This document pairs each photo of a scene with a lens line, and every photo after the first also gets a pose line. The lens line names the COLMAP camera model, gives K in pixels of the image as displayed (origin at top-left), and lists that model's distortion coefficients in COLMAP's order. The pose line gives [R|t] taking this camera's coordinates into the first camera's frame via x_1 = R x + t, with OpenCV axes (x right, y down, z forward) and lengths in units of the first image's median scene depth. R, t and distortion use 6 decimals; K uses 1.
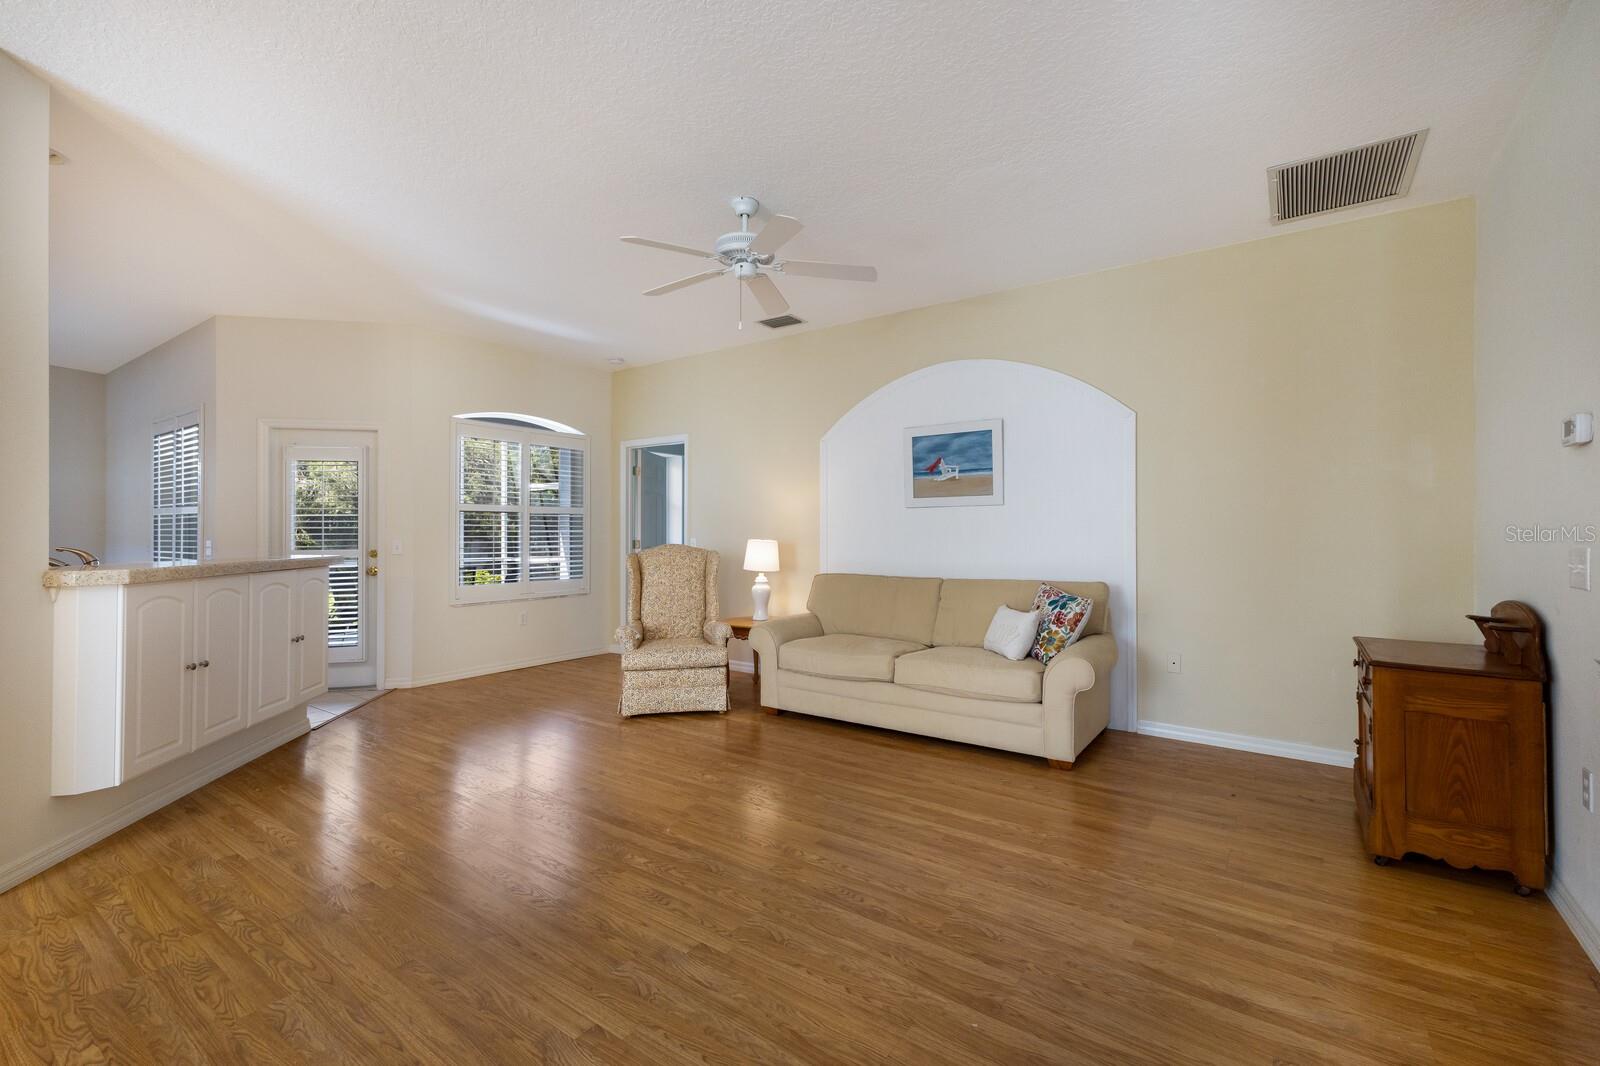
lens RADIAL K [[704.7, 0, 800.7], [0, 704.7, 536.4], [0, 0, 1]] dist [0.009602, -0.000813]
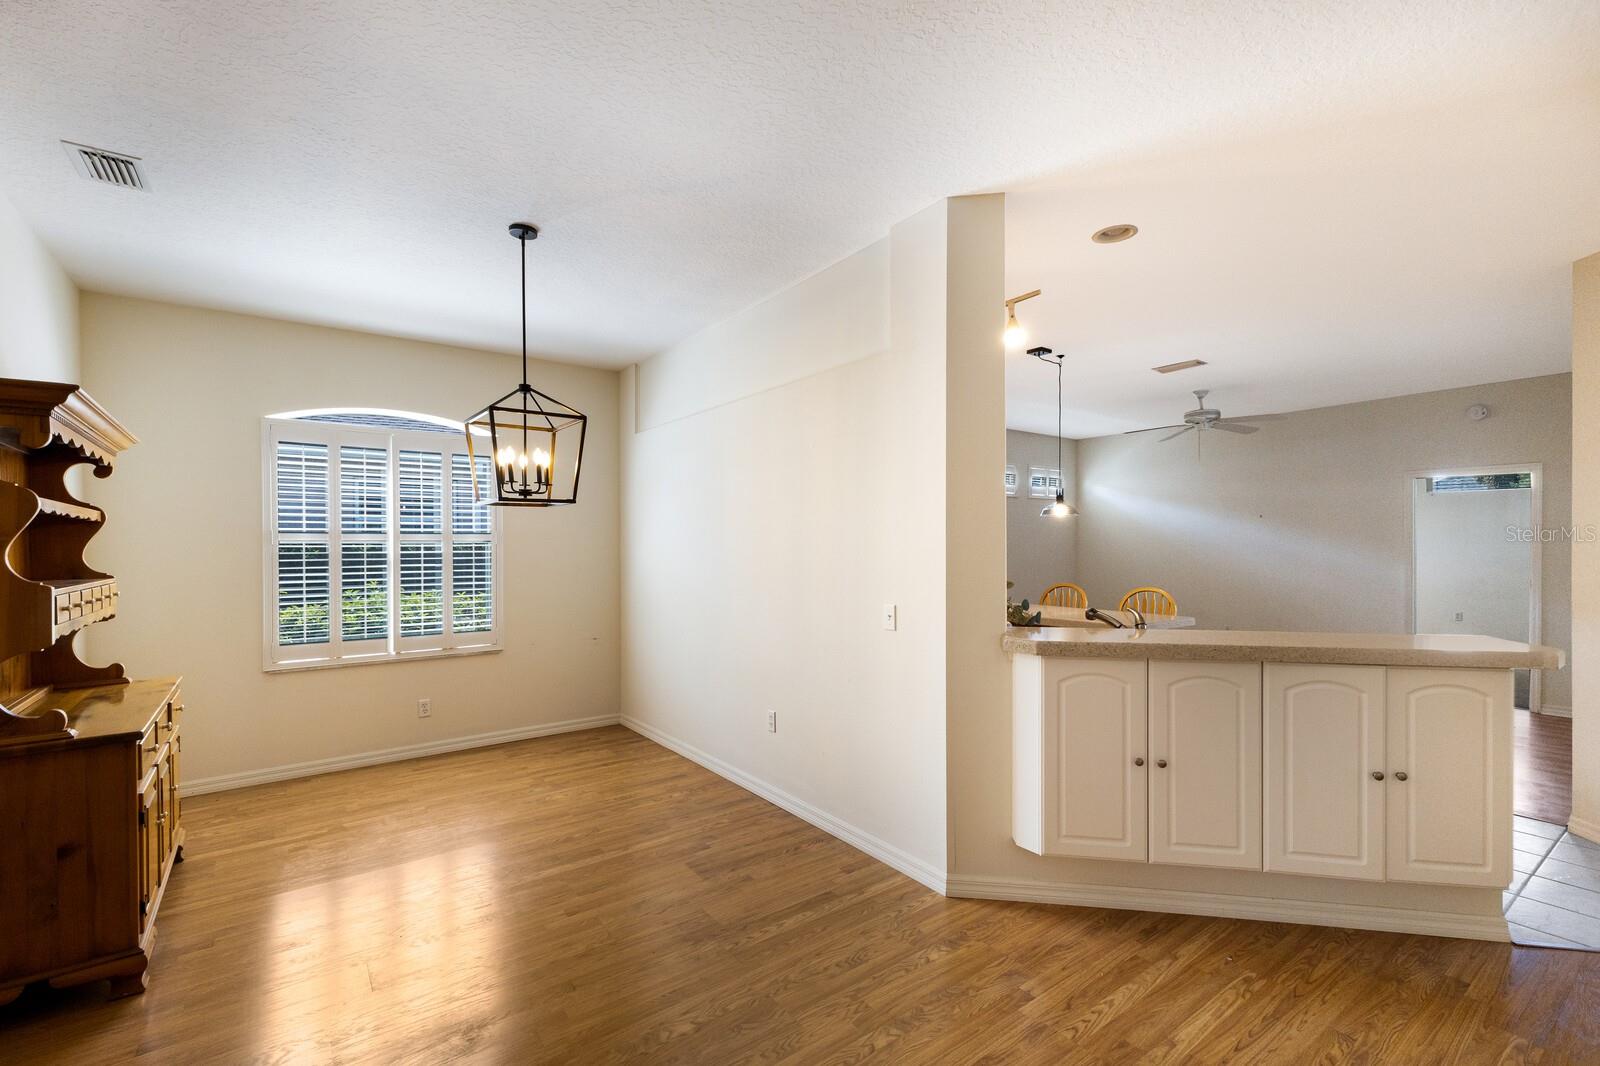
lens RADIAL K [[704.7, 0, 800.7], [0, 704.7, 536.4], [0, 0, 1]] dist [0.009602, -0.000813]
pose [[-0.316213, -0.002905, -0.948684, 0.082966], [0.000351, 0.999995, -0.003180, -0.086744], [0.948688, -0.001338, -0.316210, 0.885548]]
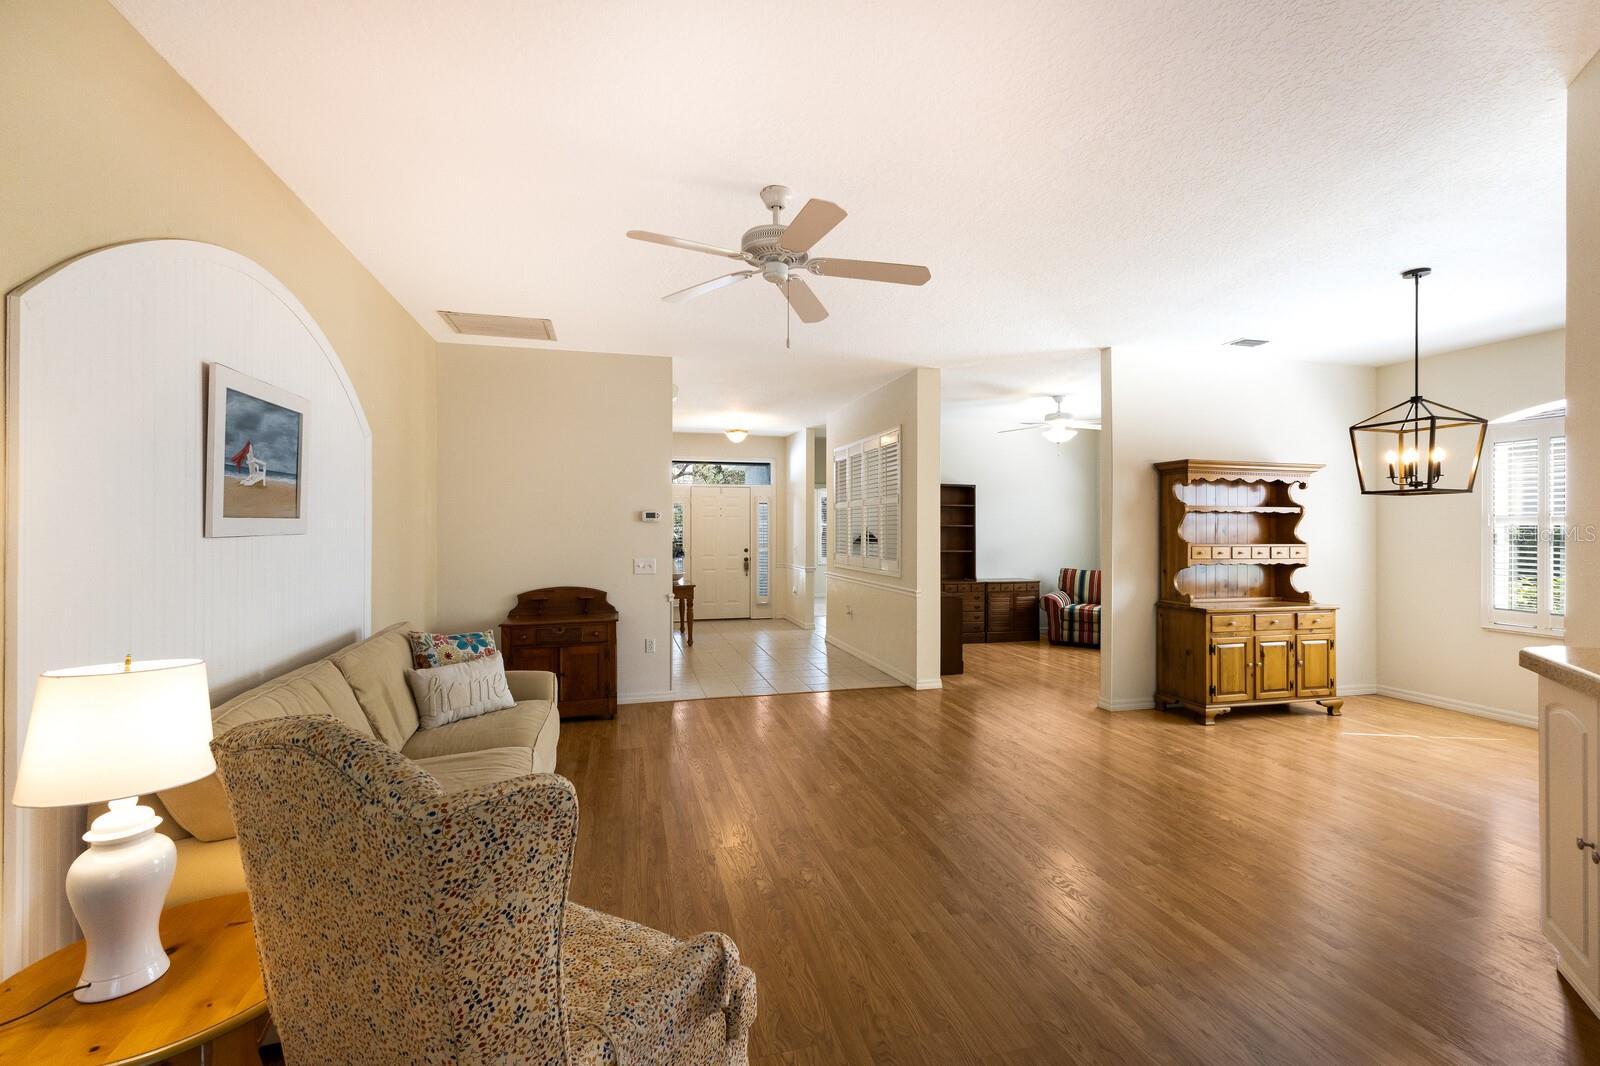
lens RADIAL K [[688.2, 0, 803.2], [0, 688.2, 534.8], [0, 0, 1]] dist [0.019269, -0.003009]
pose [[-0.773816, -0.010757, 0.633319, -0.732943], [-0.000020, 0.999856, 0.016958, -0.084751], [-0.633410, 0.013109, -0.773705, 1.870970]]
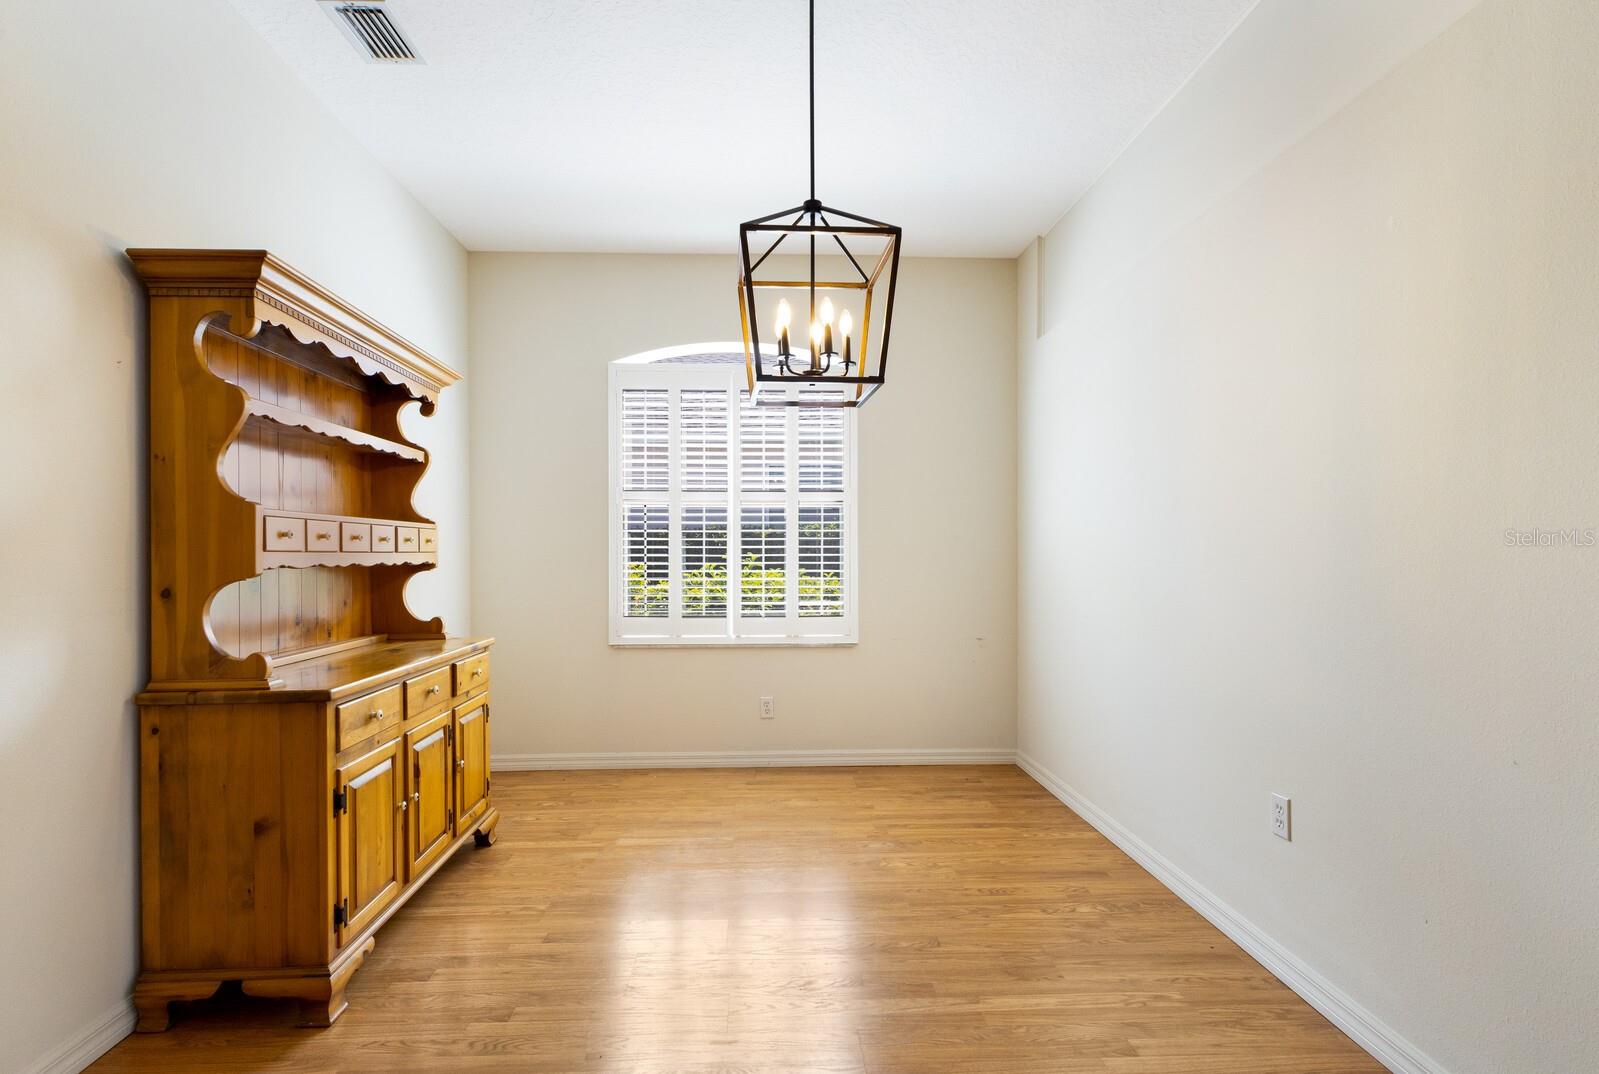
lens RADIAL K [[773.8, 0, 785.0], [0, 773.8, 550.3], [0, 0, 1]] dist [0.007068, 0.000517]
pose [[-0.794526, 0.003352, -0.607221, -0.335673], [-0.001438, 0.999972, 0.007401, -0.001038], [0.607228, 0.006753, -0.794499, 0.713151]]
